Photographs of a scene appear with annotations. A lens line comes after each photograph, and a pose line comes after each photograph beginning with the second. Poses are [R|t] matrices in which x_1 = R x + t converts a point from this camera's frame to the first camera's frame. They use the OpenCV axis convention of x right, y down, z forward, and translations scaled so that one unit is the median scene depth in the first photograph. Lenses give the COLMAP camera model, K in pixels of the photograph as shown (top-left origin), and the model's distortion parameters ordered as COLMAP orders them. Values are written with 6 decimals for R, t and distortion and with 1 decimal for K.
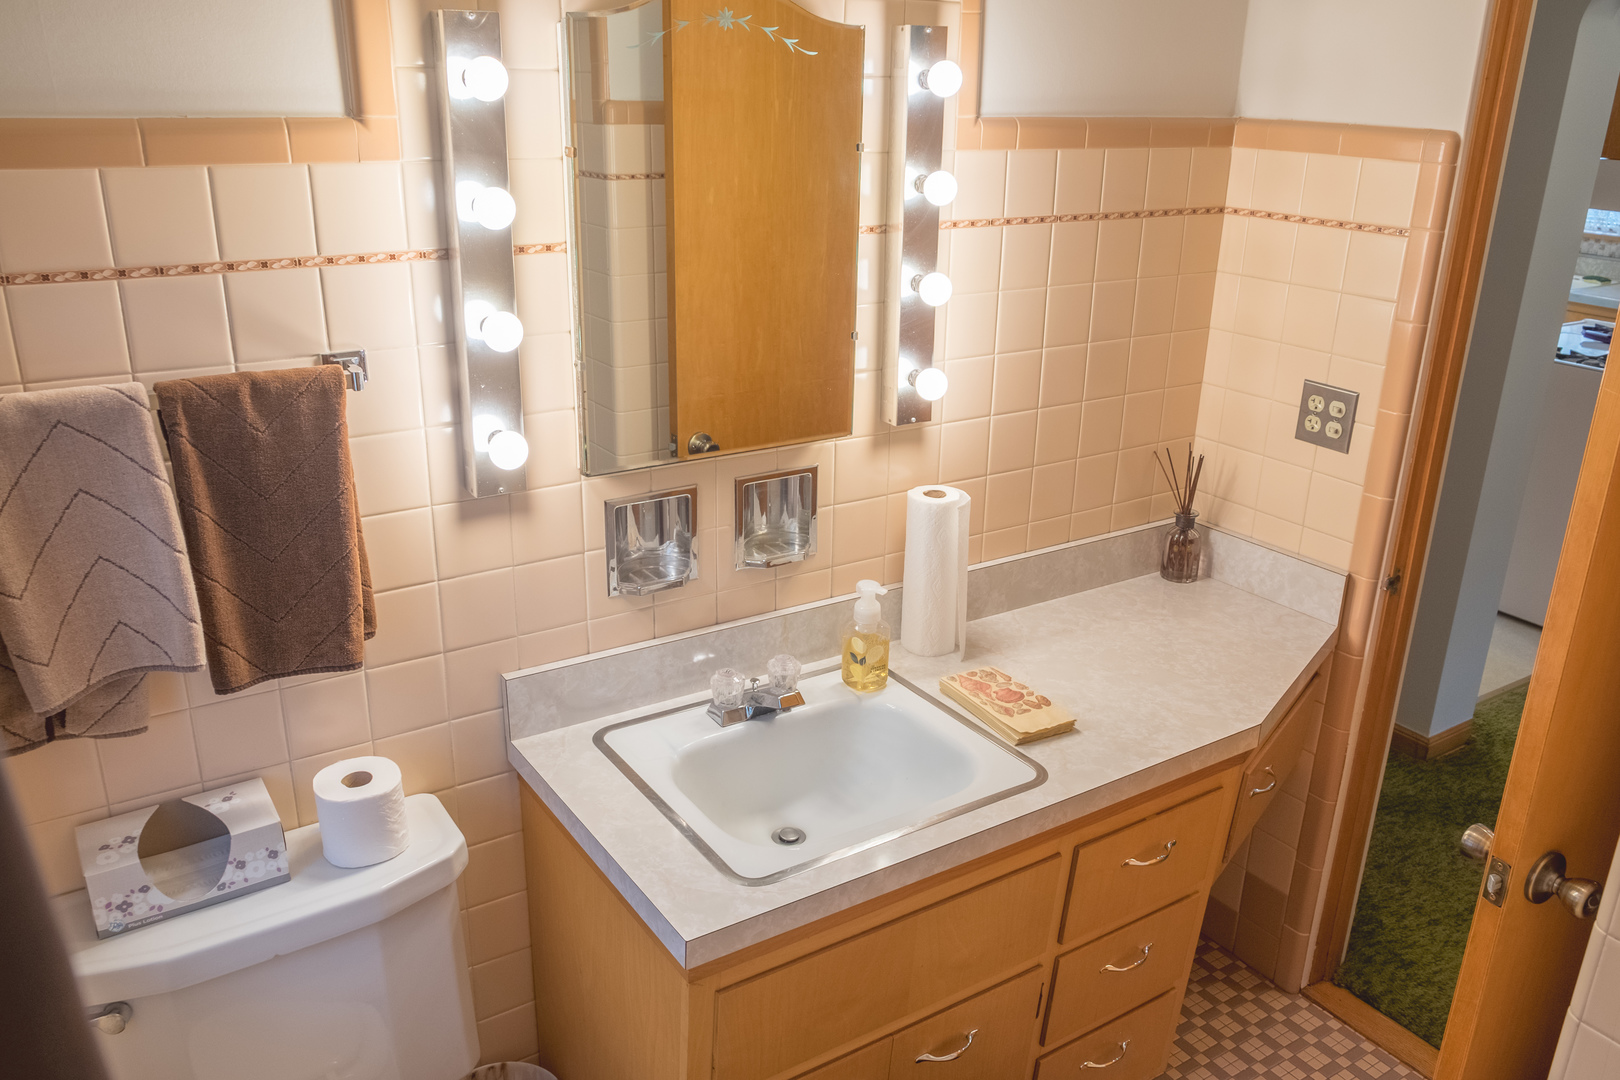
lens RADIAL K [[1278.9, 0, 819.2], [0, 1278.9, 545.8], [0, 0, 1]] dist [-0.030740, 0.018640]
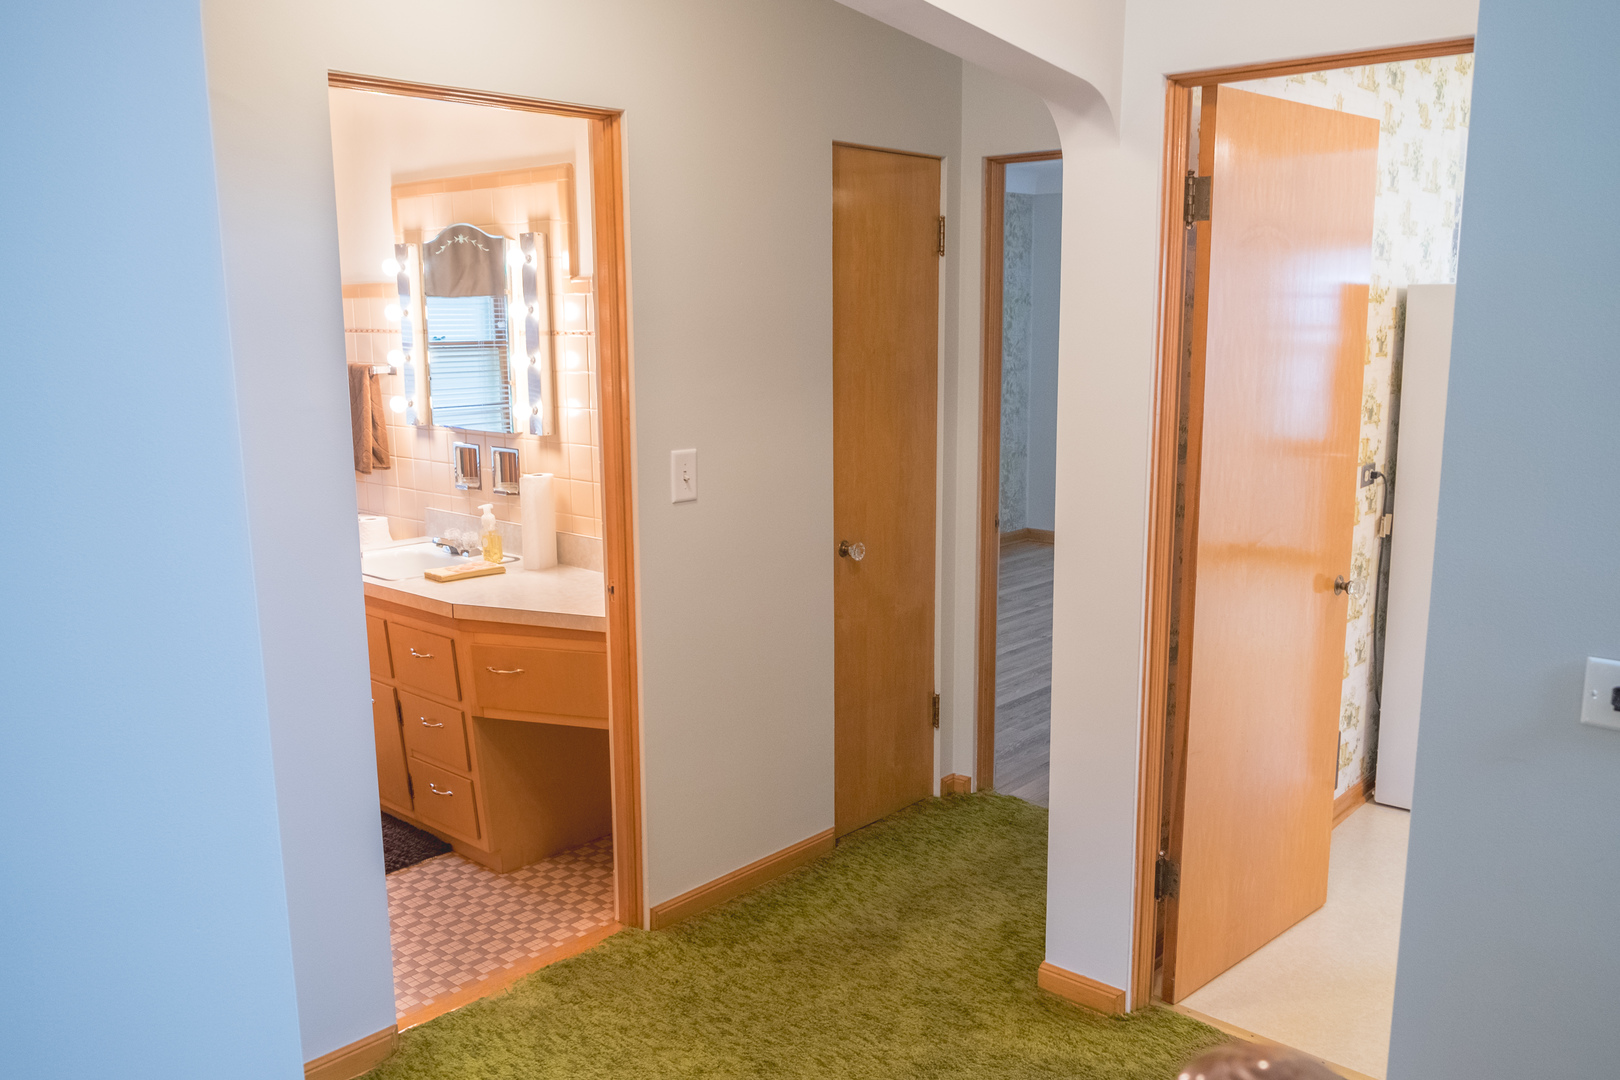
lens RADIAL K [[1278.9, 0, 819.2], [0, 1278.9, 545.8], [0, 0, 1]] dist [-0.030740, 0.018640]
pose [[0.263171, 0.155478, -0.952138, 1.933831], [-0.324735, 0.943615, 0.064330, -0.198253], [0.908454, 0.292263, 0.298822, 0.853056]]
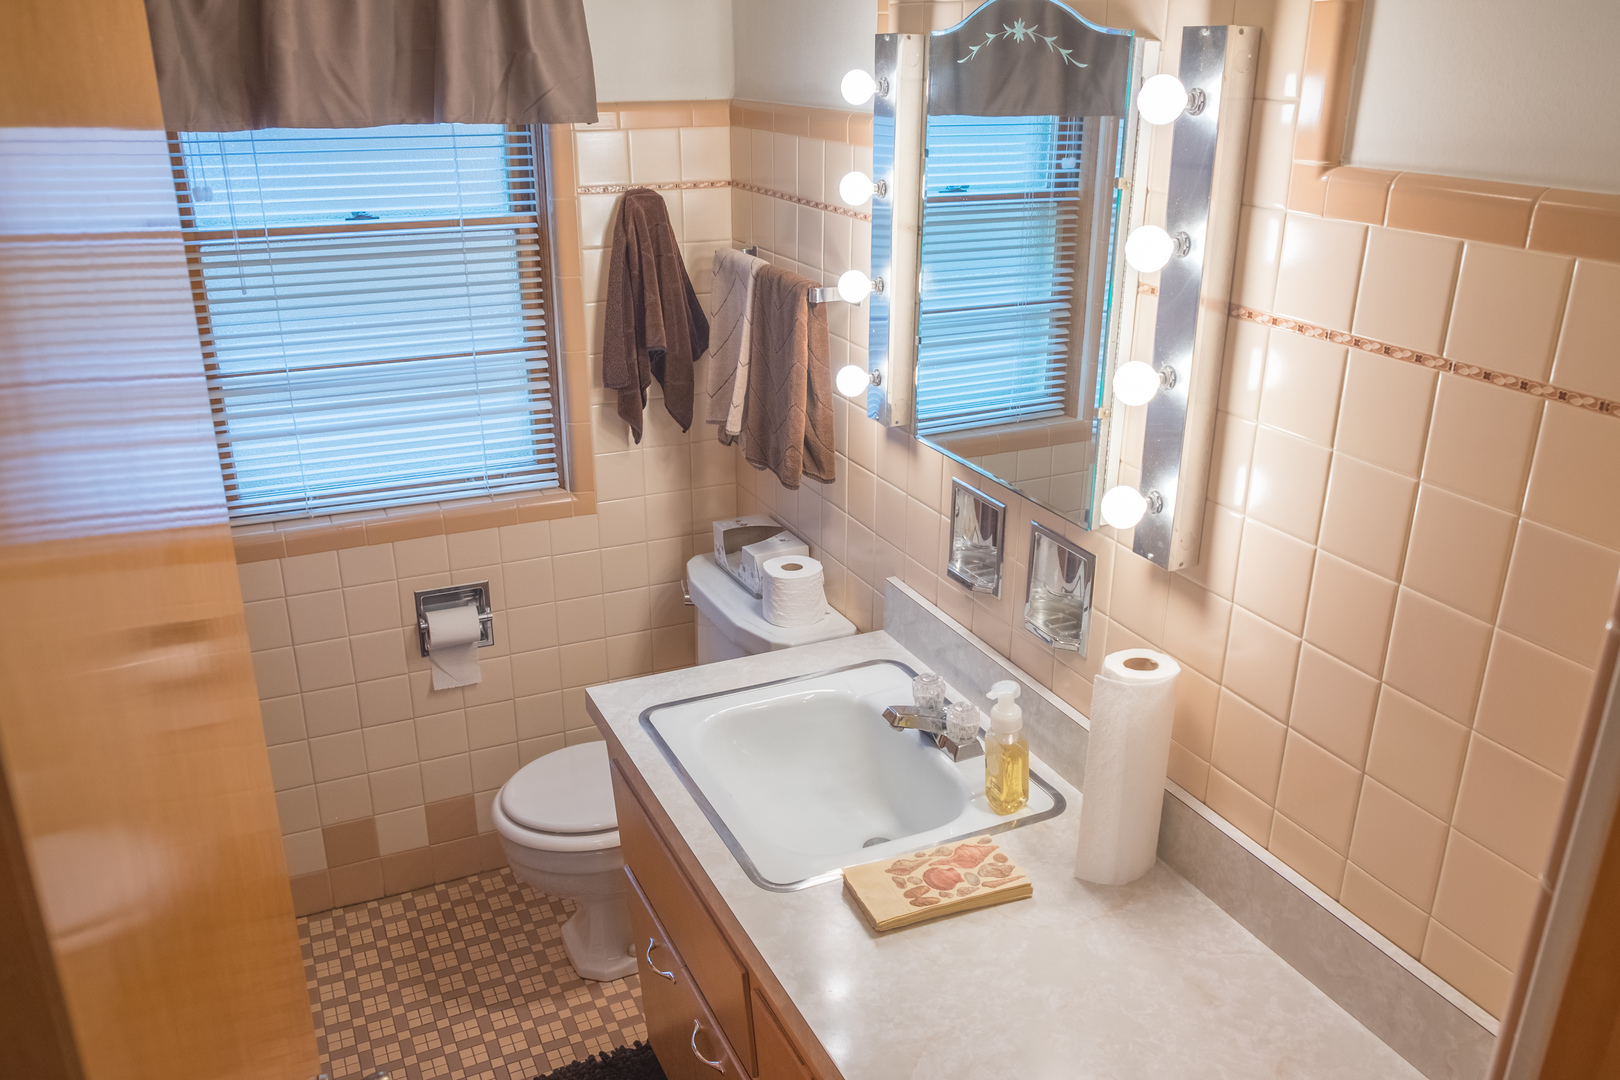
lens RADIAL K [[1278.9, 0, 819.2], [0, 1278.9, 545.8], [0, 0, 1]] dist [-0.030740, 0.018640]
pose [[-0.134885, 0.342360, -0.929837, 0.776141], [-0.354632, 0.859571, 0.367932, -0.304366], [0.925226, 0.379378, 0.005469, 0.804688]]
